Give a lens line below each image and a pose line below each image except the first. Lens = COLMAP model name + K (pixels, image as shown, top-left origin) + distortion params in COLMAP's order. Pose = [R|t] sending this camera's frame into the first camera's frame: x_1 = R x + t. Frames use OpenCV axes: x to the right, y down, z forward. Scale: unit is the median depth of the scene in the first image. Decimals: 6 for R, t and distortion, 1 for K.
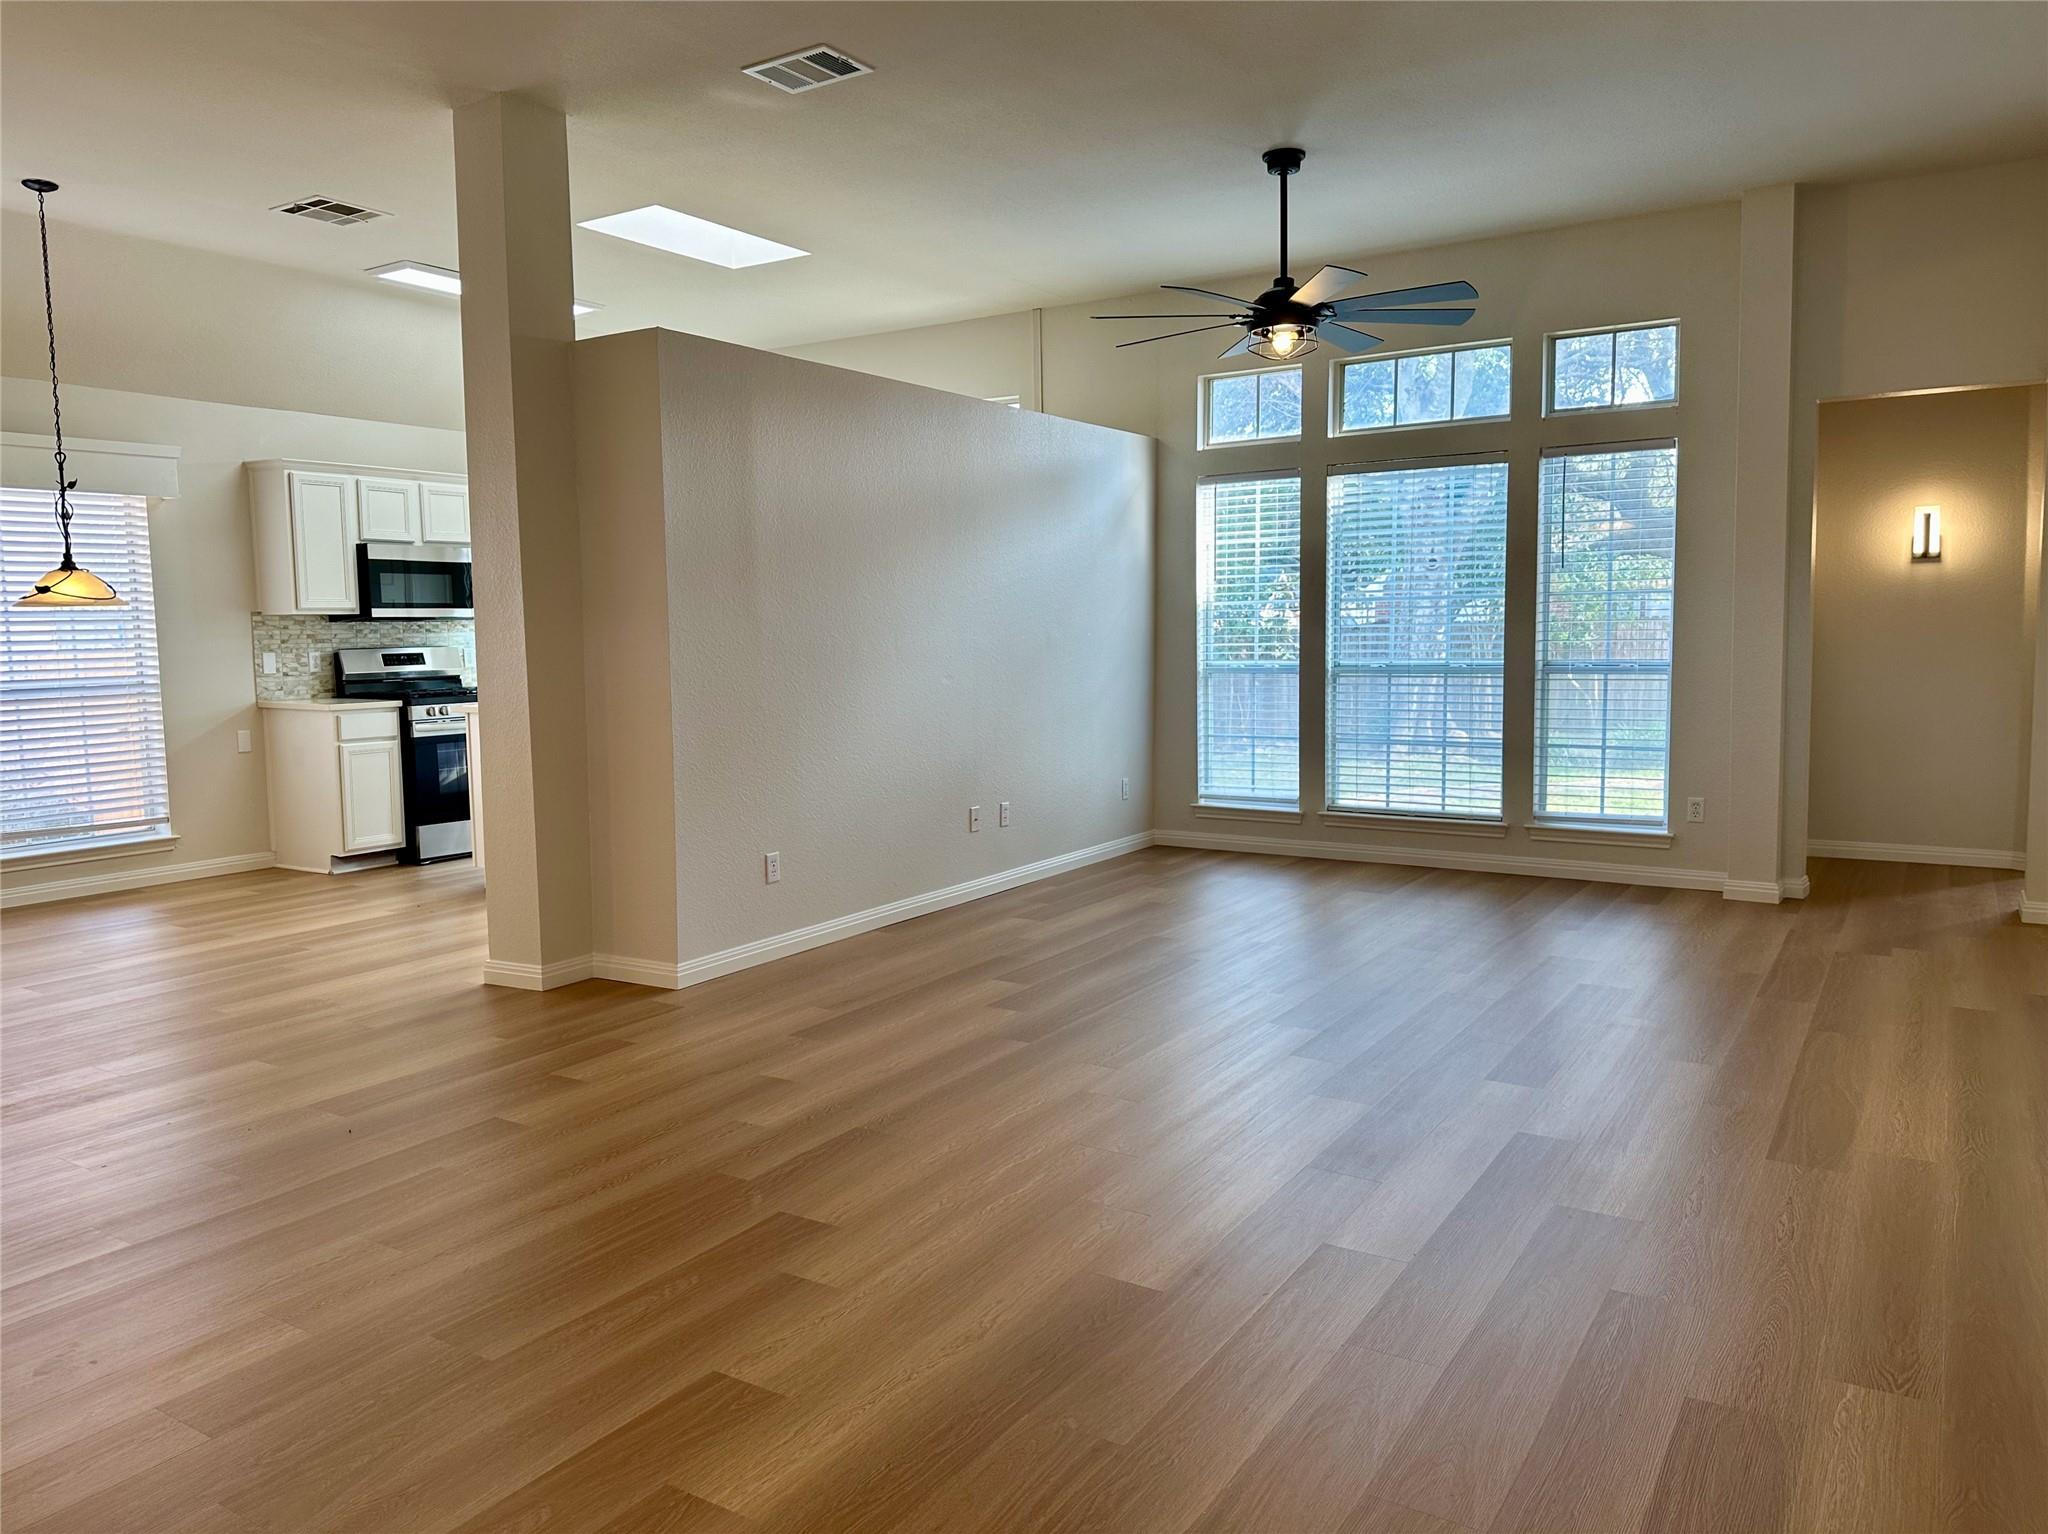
lens RADIAL K [[1456.1, 0, 1010.0], [0, 1456.1, 764.9], [0, 0, 1]] dist [0.061939, -0.092553]
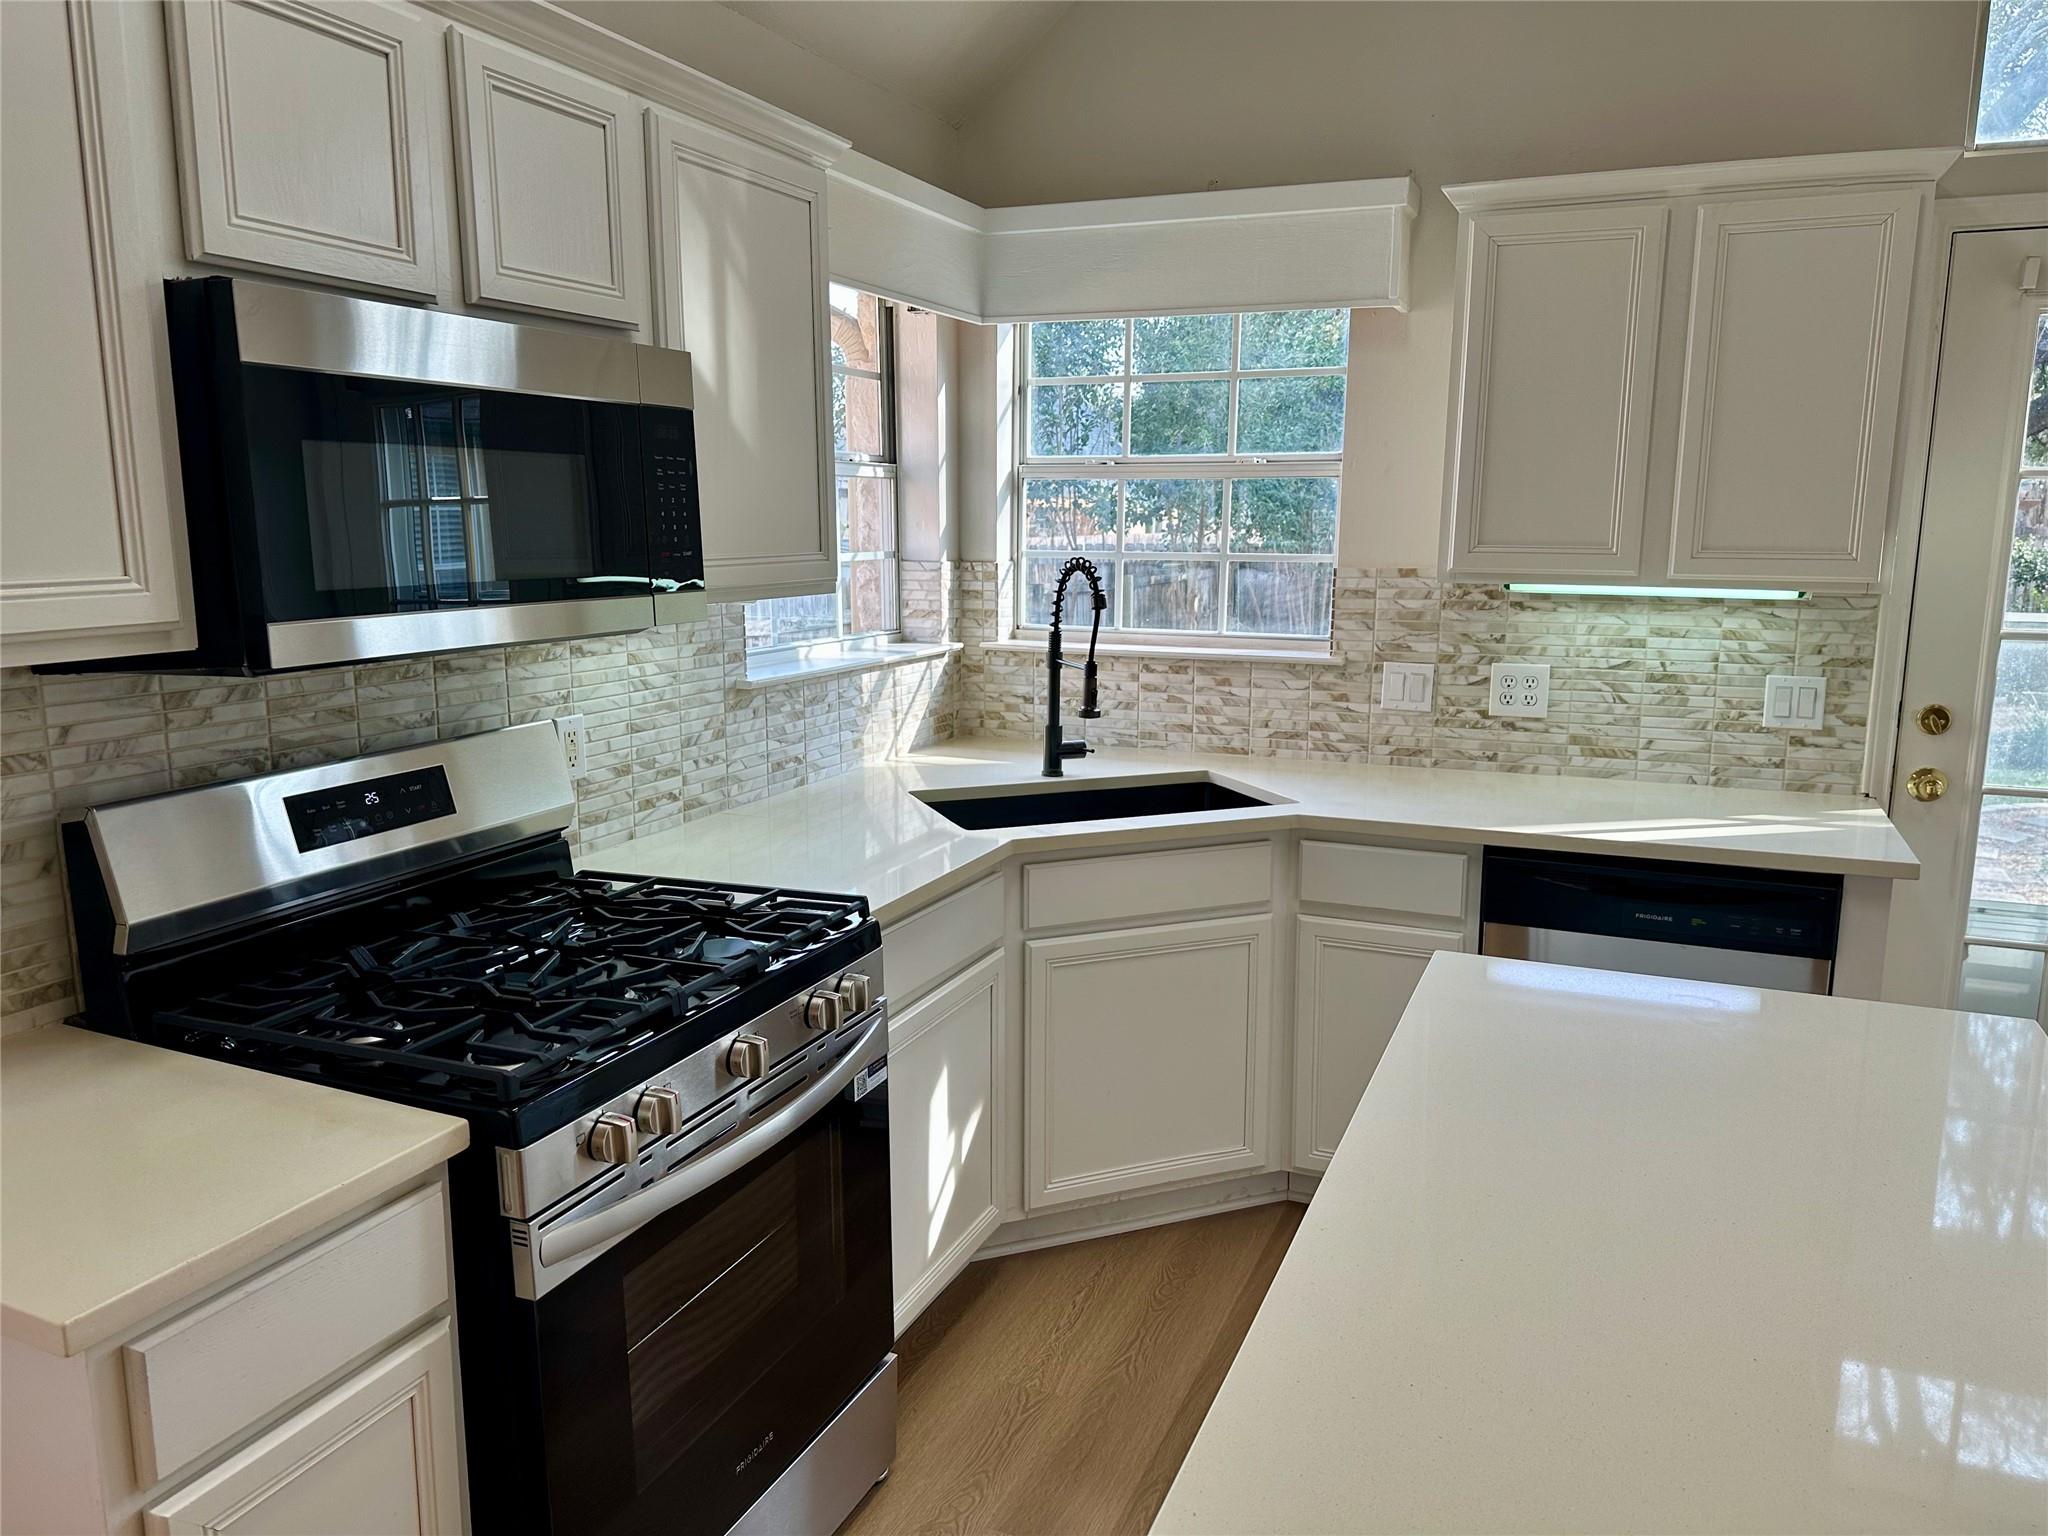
lens RADIAL K [[1456.1, 0, 994.7], [0, 1456.1, 774.1], [0, 0, 1]] dist [0.061939, -0.092553]
pose [[0.989257, -0.006500, 0.146041, -0.368057], [-0.005422, 0.996692, 0.081088, -0.103145], [-0.146085, -0.081008, 0.985950, 0.793788]]
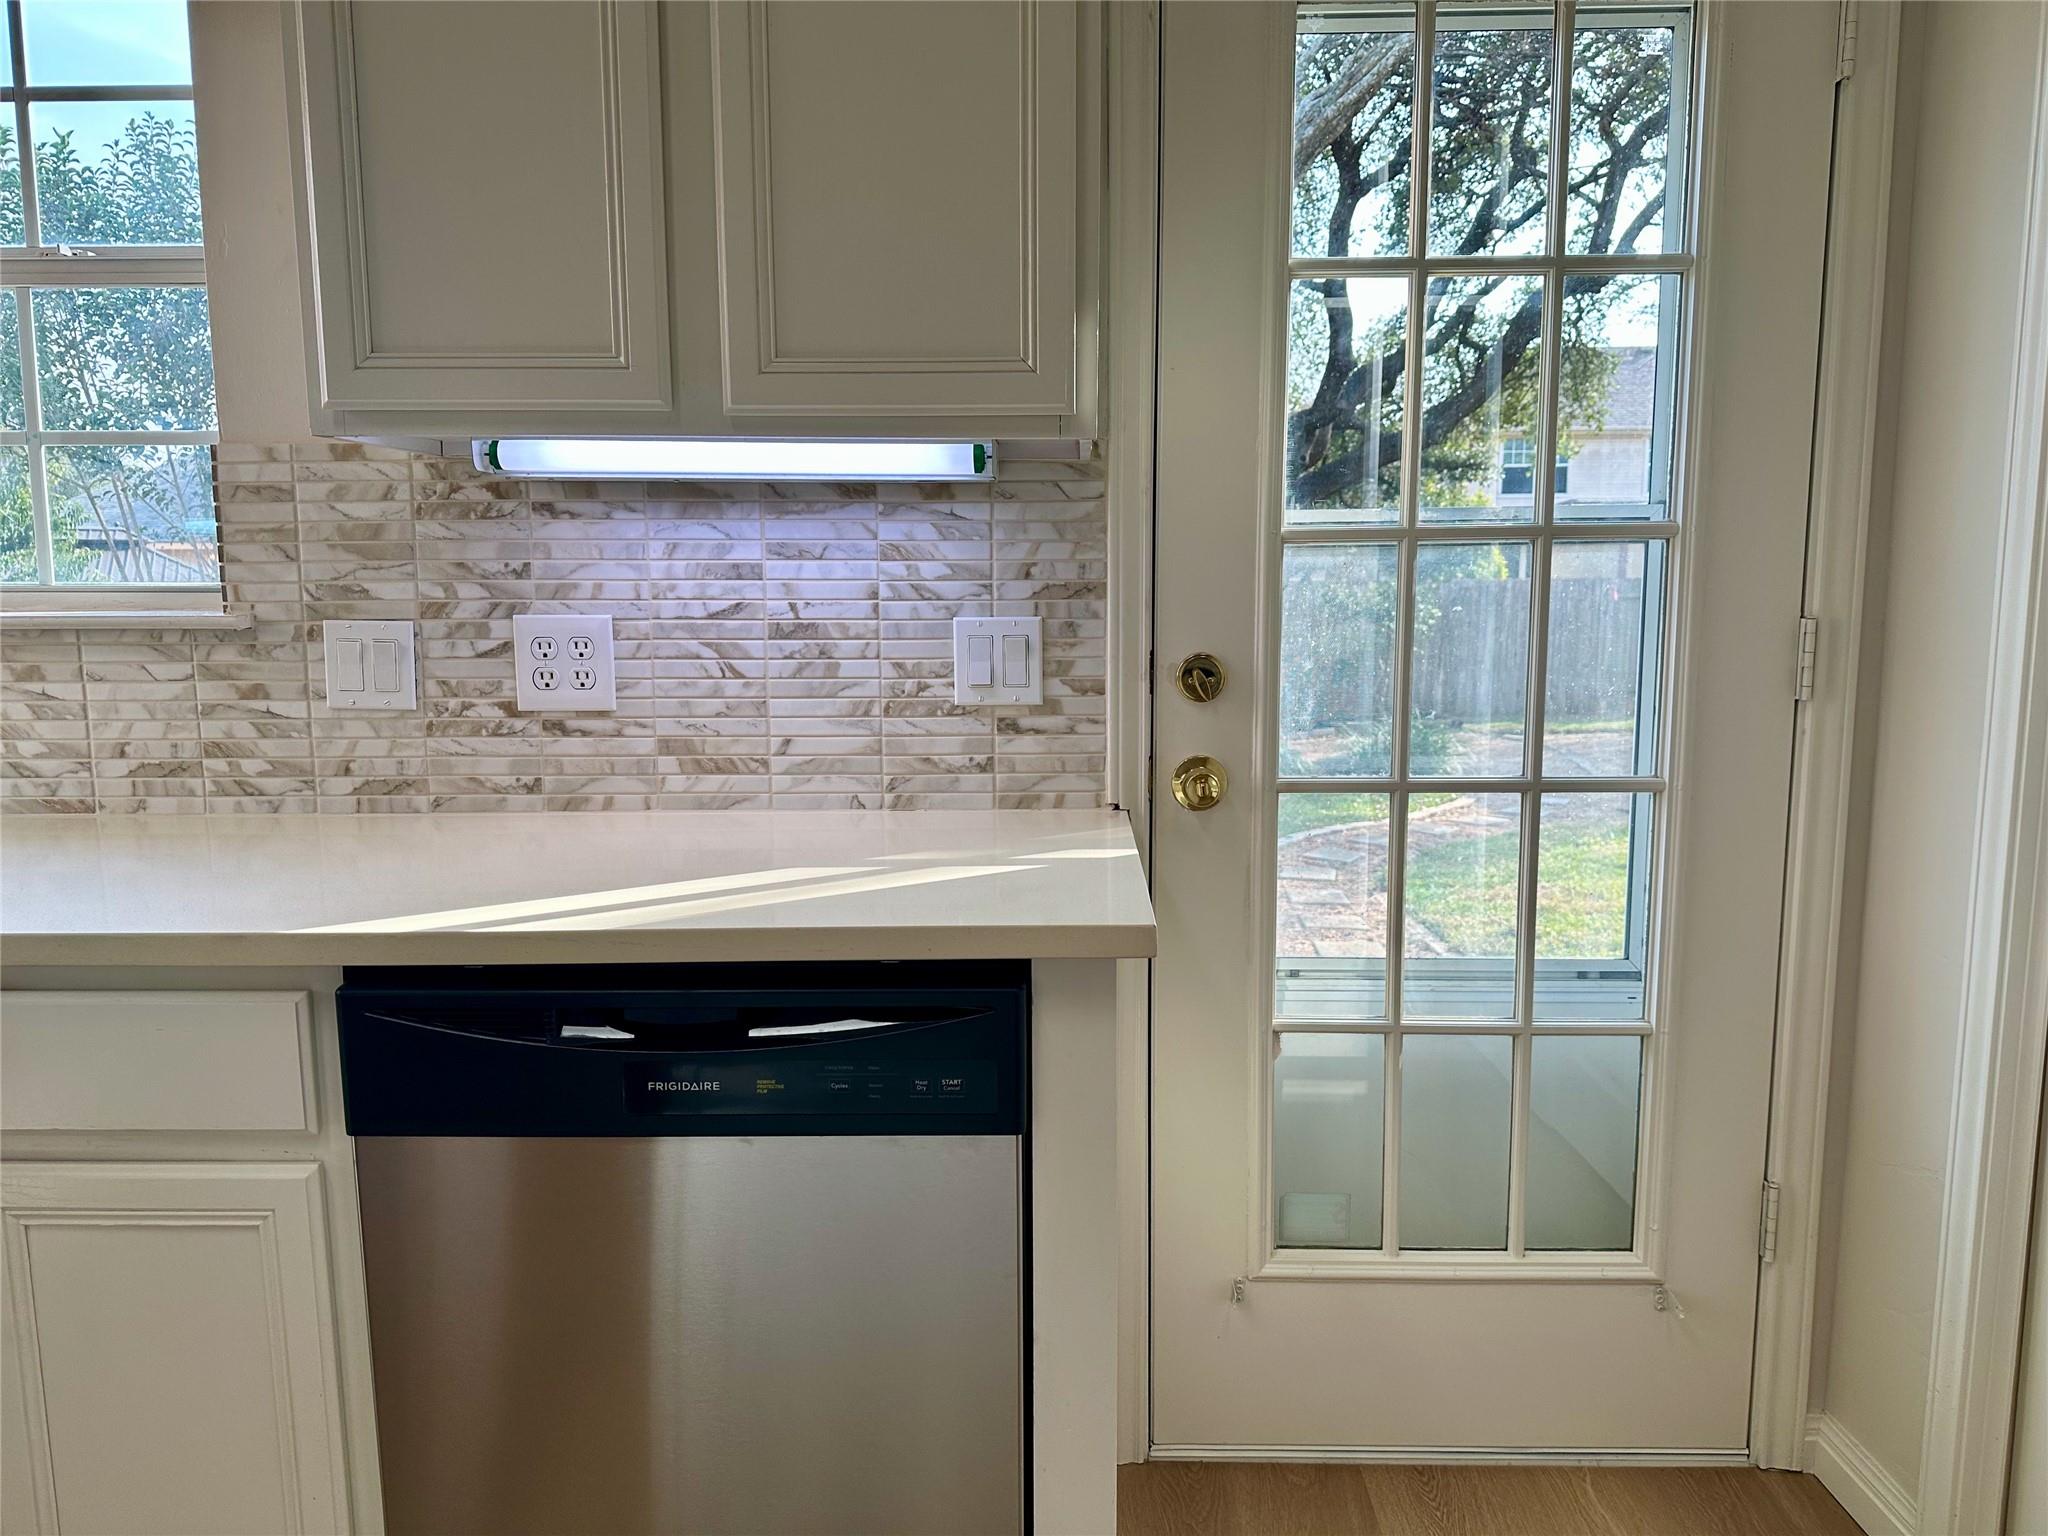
lens RADIAL K [[1456.1, 0, 1043.4], [0, 1456.1, 786.0], [0, 0, 1]] dist [0.061939, -0.092553]
pose [[0.853651, -0.055802, 0.517848, -0.212715], [0.037393, 0.998245, 0.045927, -0.081715], [-0.519502, -0.019842, 0.854239, 0.950430]]
